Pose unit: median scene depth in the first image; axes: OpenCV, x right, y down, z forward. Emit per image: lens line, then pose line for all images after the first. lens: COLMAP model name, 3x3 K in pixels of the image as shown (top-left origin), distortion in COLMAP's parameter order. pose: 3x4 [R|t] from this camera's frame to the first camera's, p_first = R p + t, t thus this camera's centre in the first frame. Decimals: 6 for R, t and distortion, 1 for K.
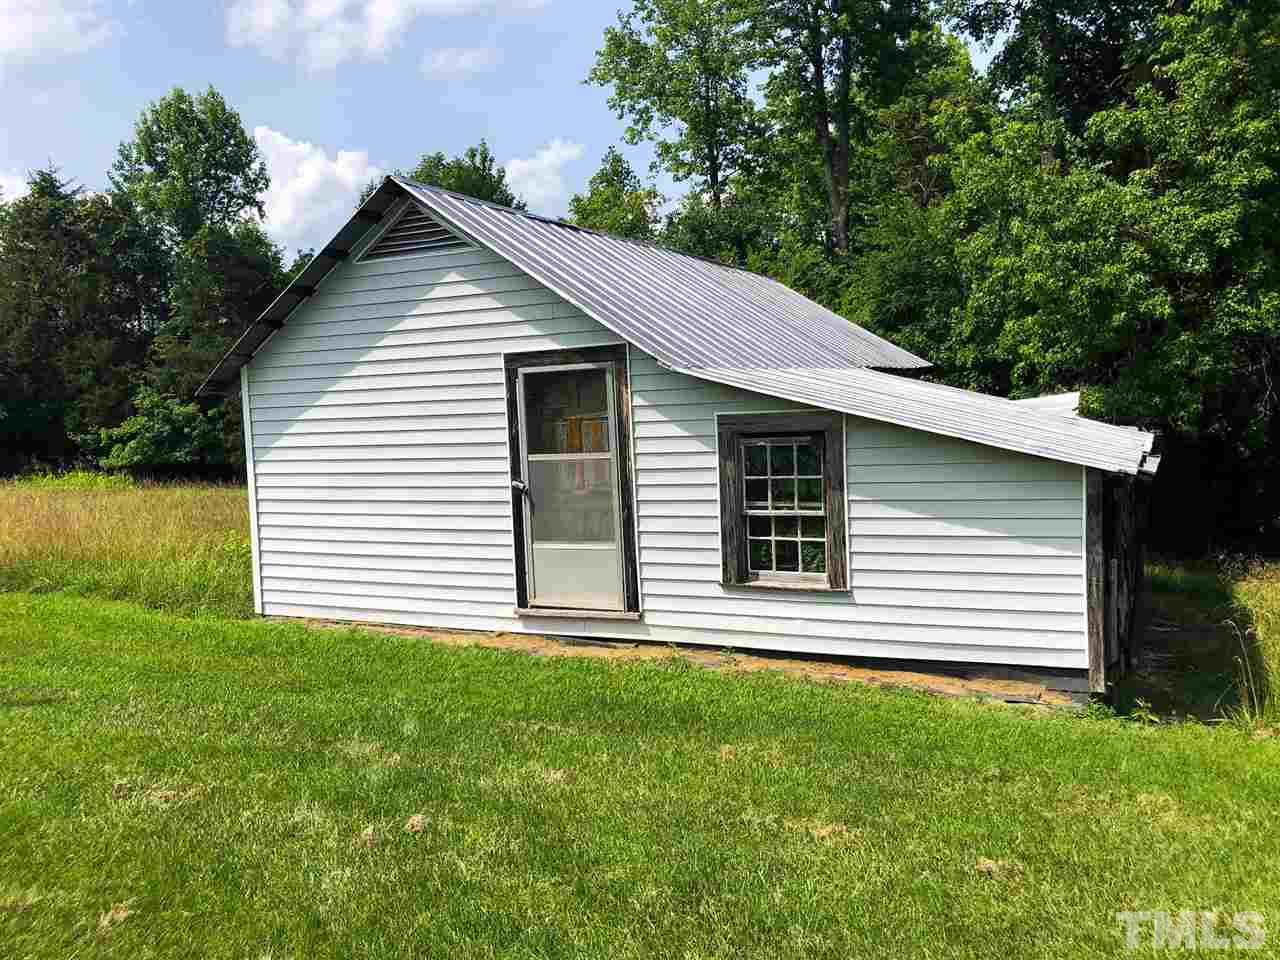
lens RADIAL K [[1043.6, 0, 643.1], [0, 1043.6, 475.8], [0, 0, 1]] dist [0.038657, -0.059275]
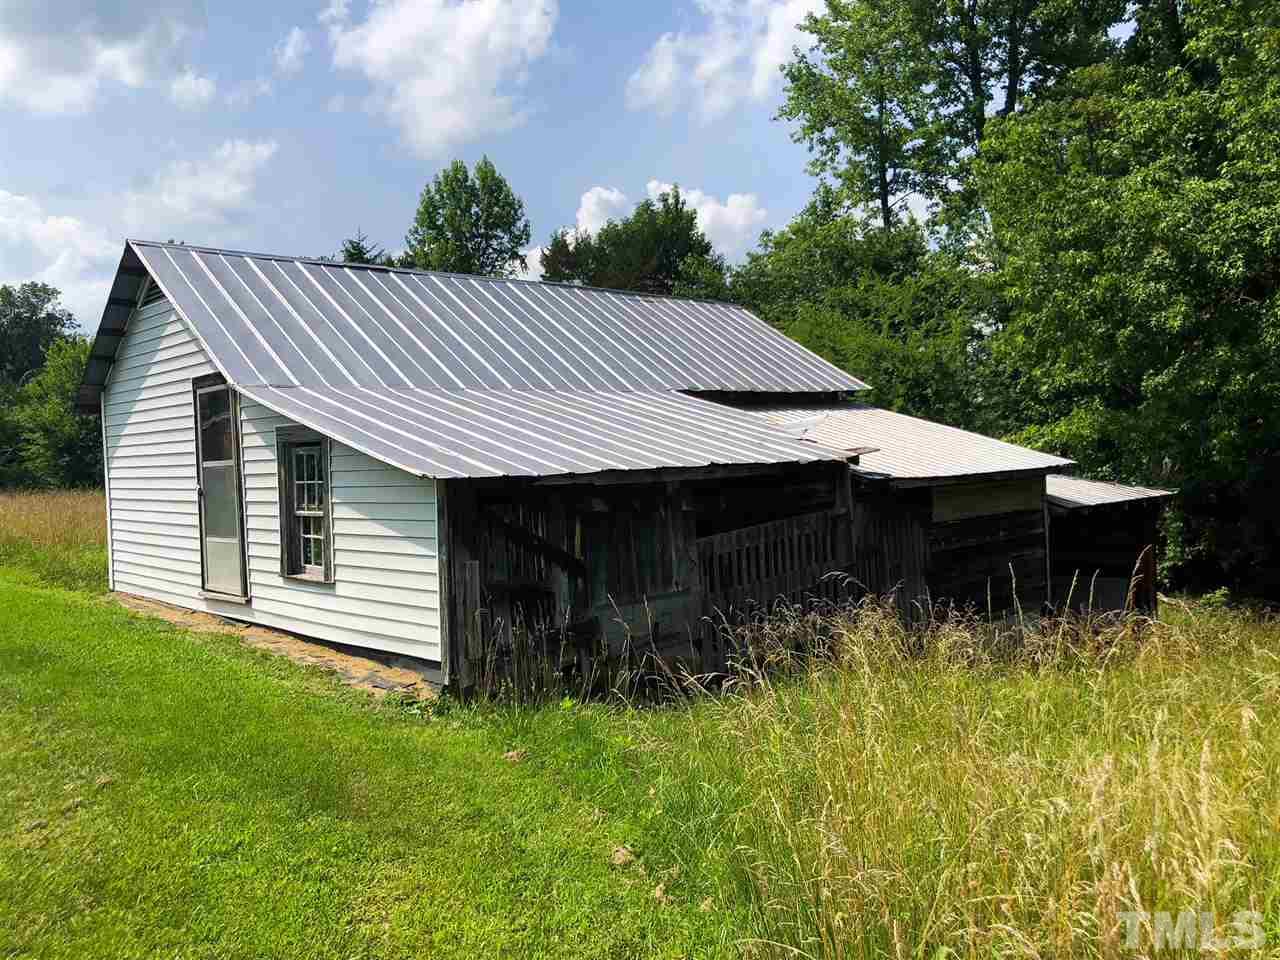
lens RADIAL K [[1043.6, 0, 637.7], [0, 1043.6, 488.0], [0, 0, 1]] dist [0.038657, -0.059275]
pose [[0.932789, 0.020730, -0.359826, 0.779884], [-0.029079, 0.999418, -0.017807, 0.015804], [0.359247, 0.027073, 0.932850, 0.057951]]
